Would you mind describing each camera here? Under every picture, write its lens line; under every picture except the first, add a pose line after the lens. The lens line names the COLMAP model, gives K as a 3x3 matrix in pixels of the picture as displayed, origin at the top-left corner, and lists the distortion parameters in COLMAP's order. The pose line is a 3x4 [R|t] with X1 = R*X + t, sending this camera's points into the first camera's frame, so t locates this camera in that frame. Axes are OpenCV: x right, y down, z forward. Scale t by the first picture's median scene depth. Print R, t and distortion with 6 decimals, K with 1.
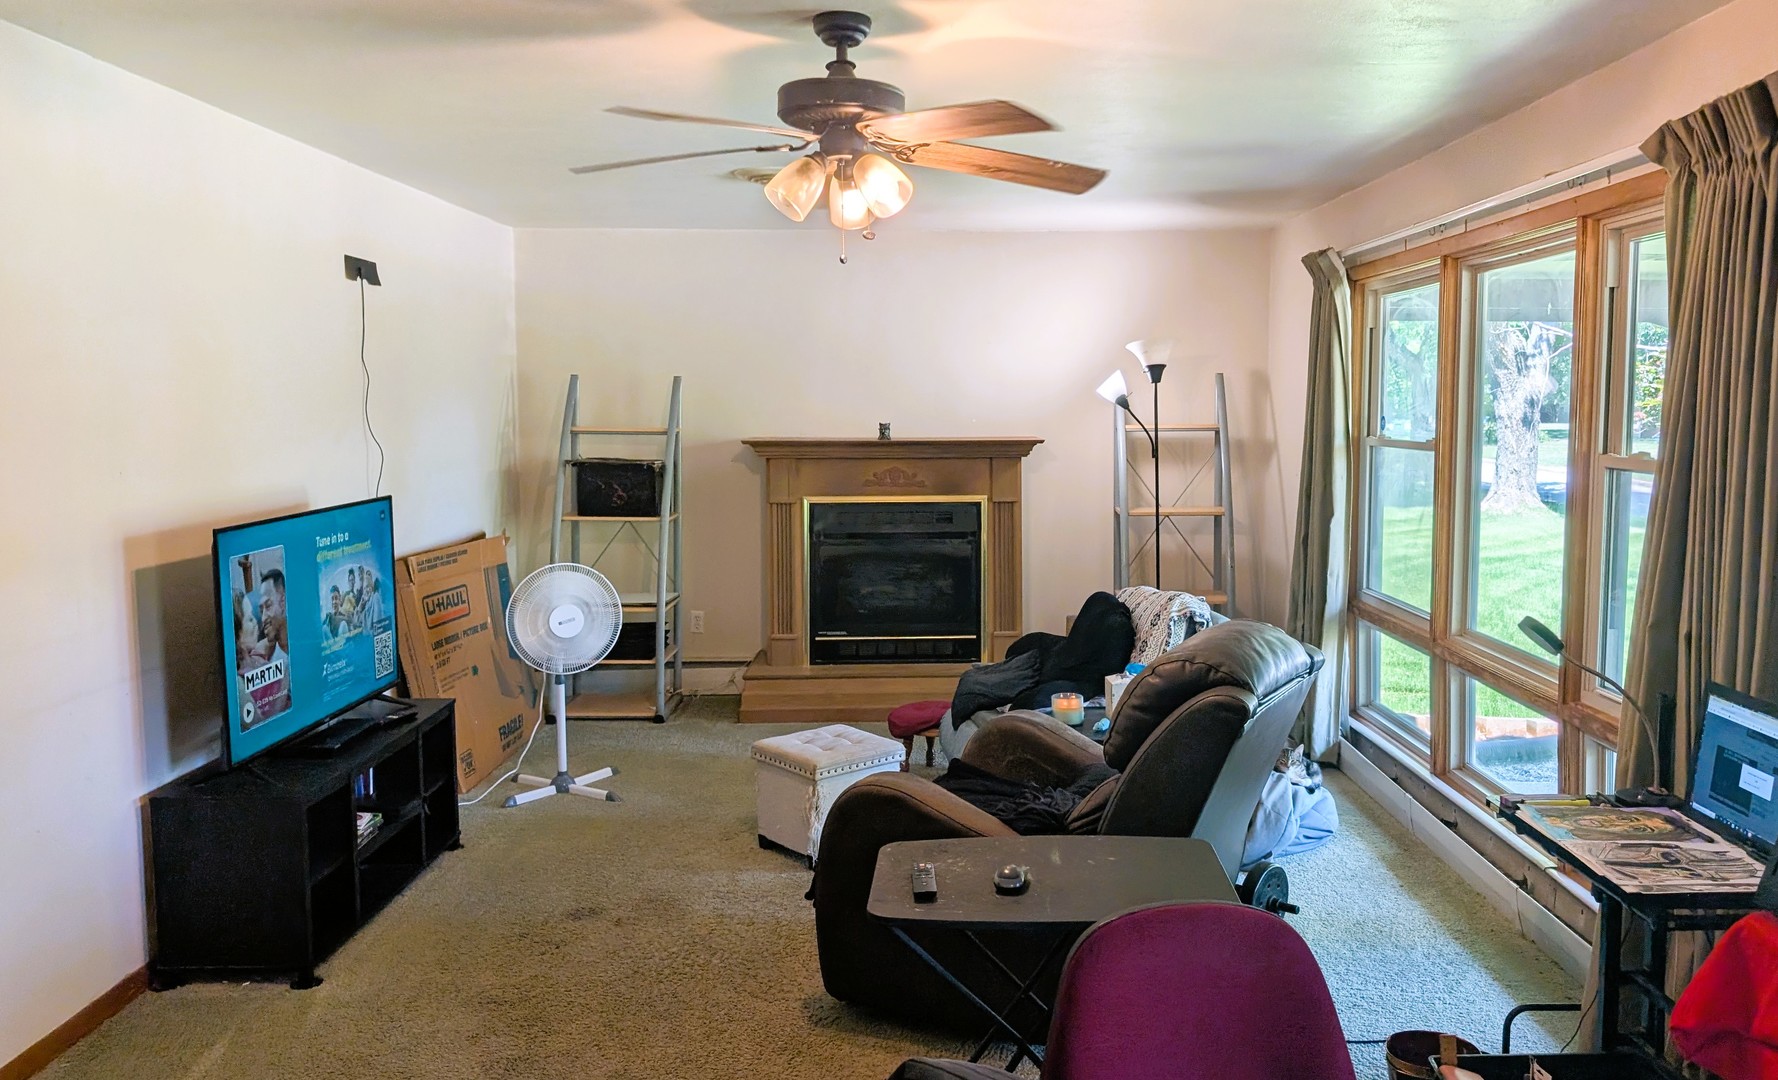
lens RADIAL K [[1493.6, 0, 889.0], [0, 1493.6, 540.0], [0, 0, 1]] dist [0.003672, 0.000865]
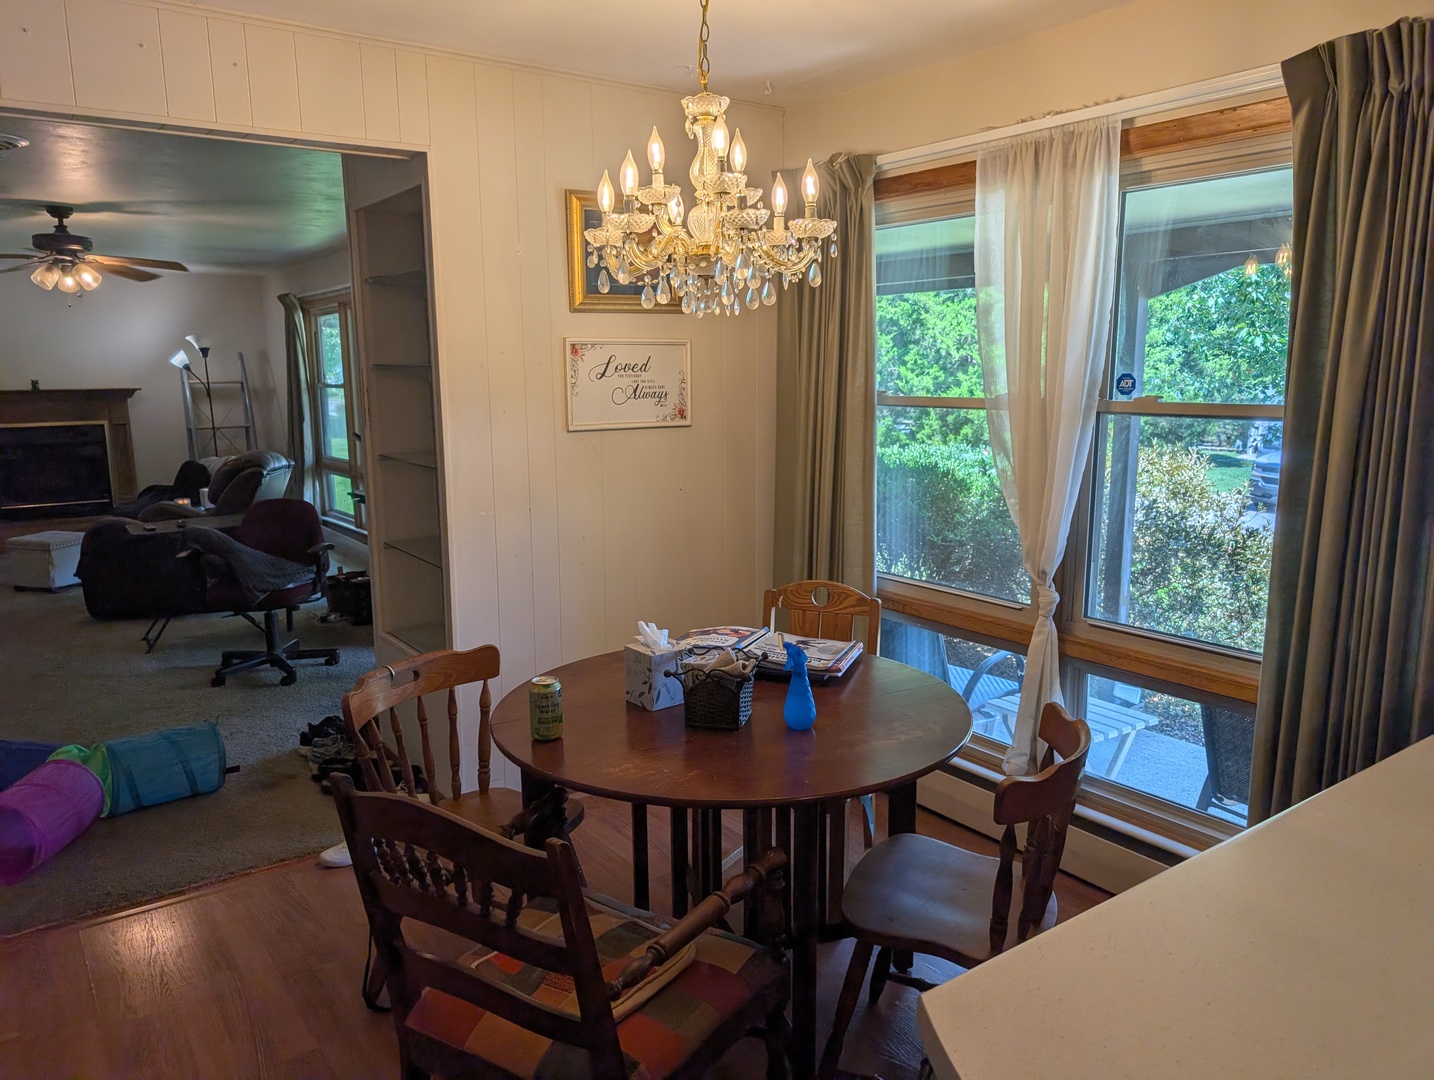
lens RADIAL K [[1040.5, 0, 718.3], [0, 1040.5, 552.1], [0, 0, 1]] dist [0.032620, -0.052360]
pose [[0.803907, -0.104887, 0.585433, -0.115841], [0.058728, 0.993515, 0.097355, 0.057010], [-0.591848, -0.043883, 0.804854, -0.538690]]
